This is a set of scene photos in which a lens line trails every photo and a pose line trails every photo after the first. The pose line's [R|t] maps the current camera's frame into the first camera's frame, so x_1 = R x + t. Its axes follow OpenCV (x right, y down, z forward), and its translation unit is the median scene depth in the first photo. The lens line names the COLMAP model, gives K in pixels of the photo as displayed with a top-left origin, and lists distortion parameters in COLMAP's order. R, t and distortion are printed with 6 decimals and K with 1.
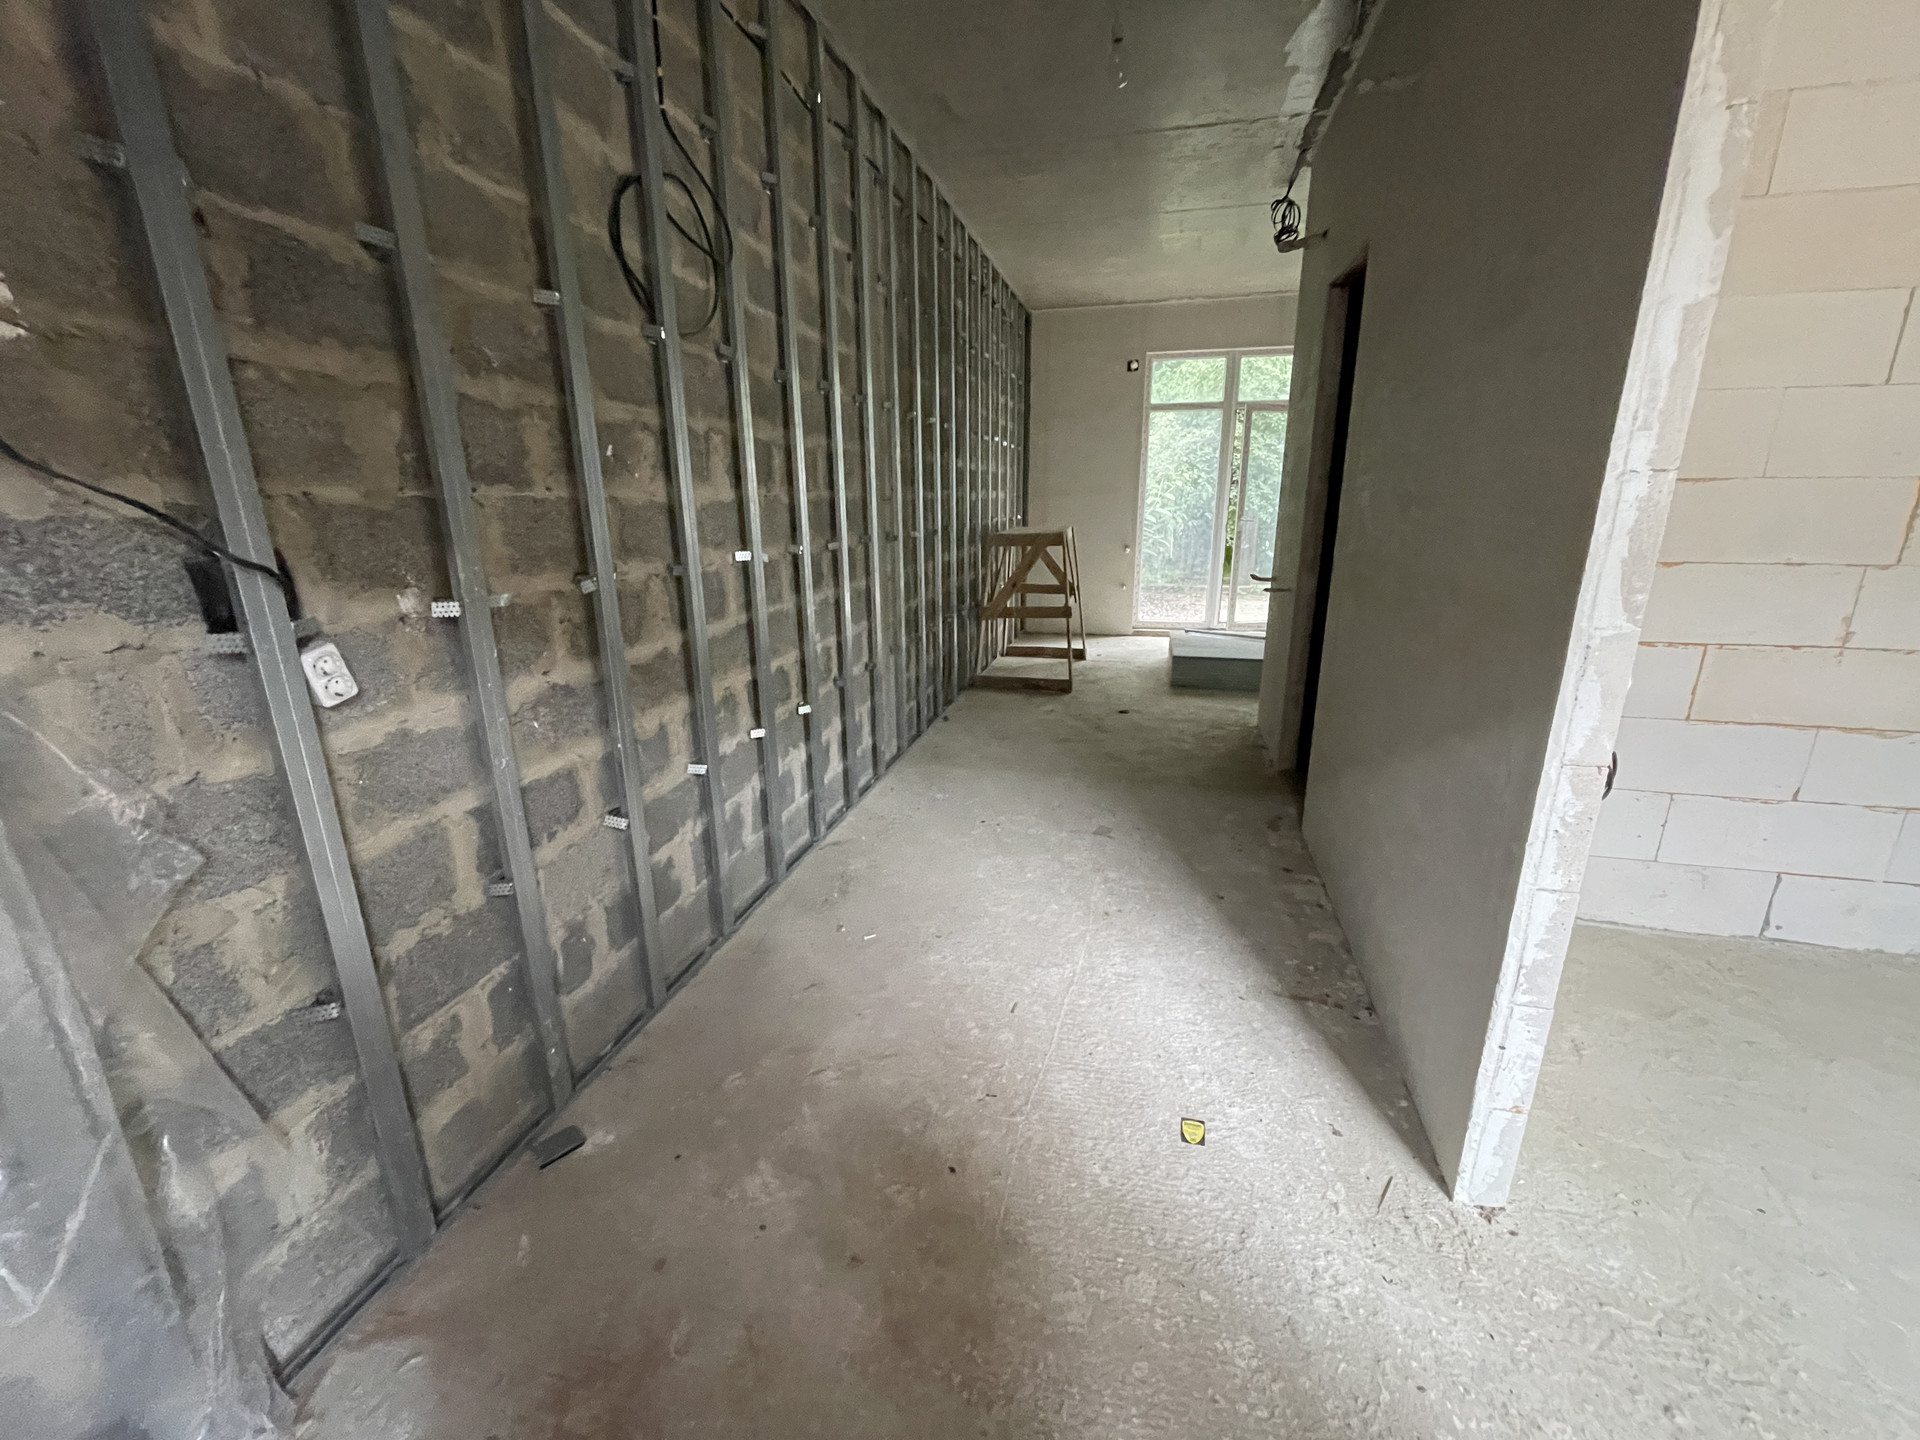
lens RADIAL K [[773.7, 0, 962.0], [0, 773.7, 716.1], [0, 0, 1]] dist [-0.002976, -0.000798]
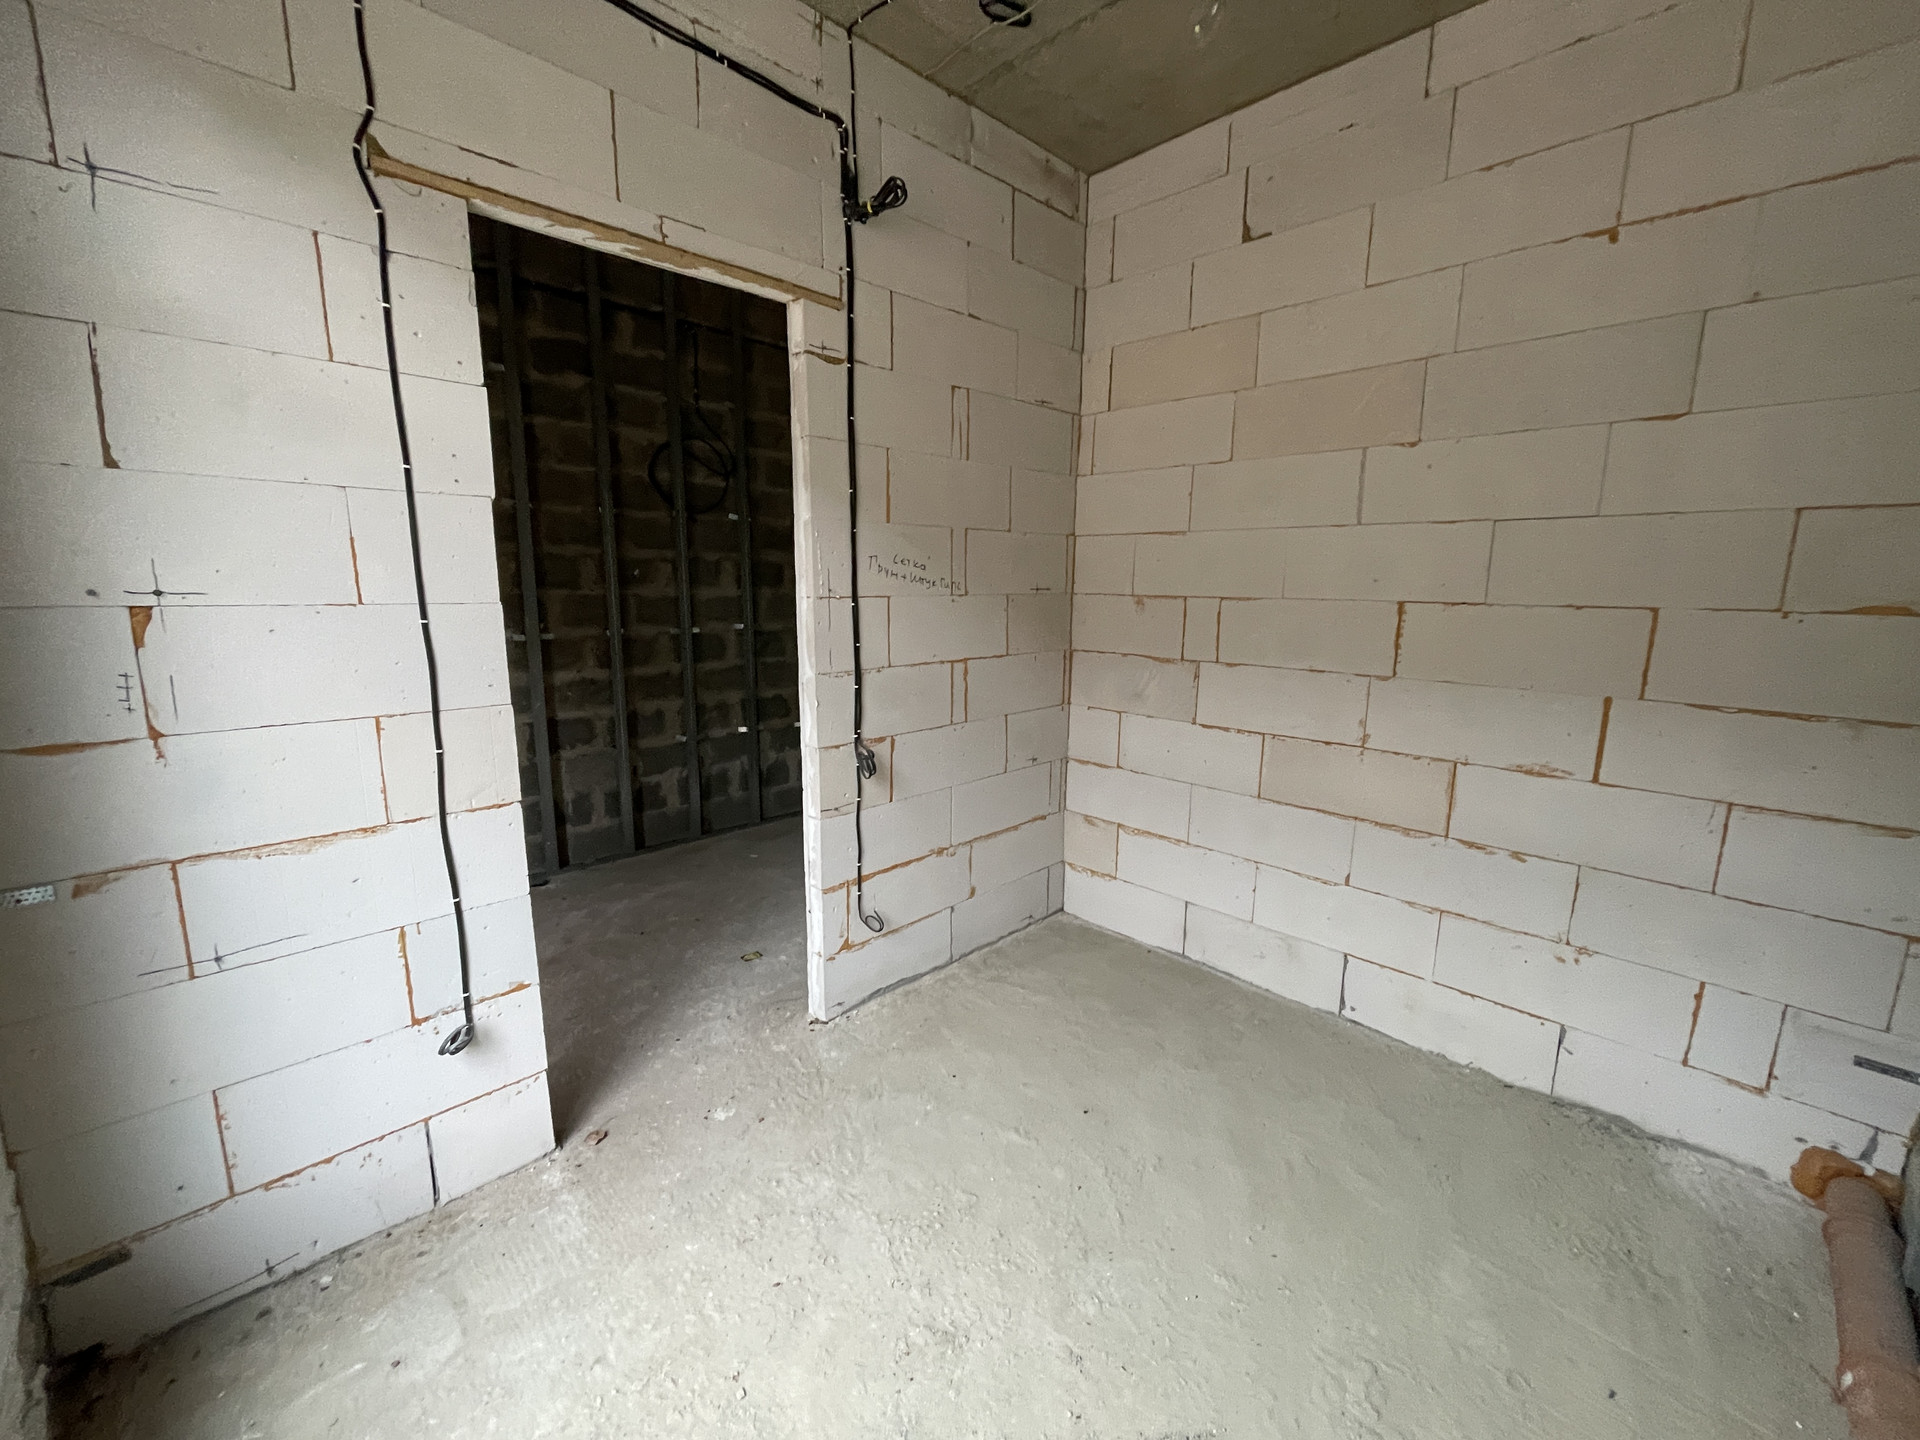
lens RADIAL K [[773.7, 0, 947.7], [0, 773.7, 714.6], [0, 0, 1]] dist [-0.002976, -0.000798]
pose [[0.852035, 0.104067, -0.513037, 1.342910], [-0.156923, 0.985746, -0.060658, 0.030803], [0.499412, 0.132190, 0.856220, -0.310702]]
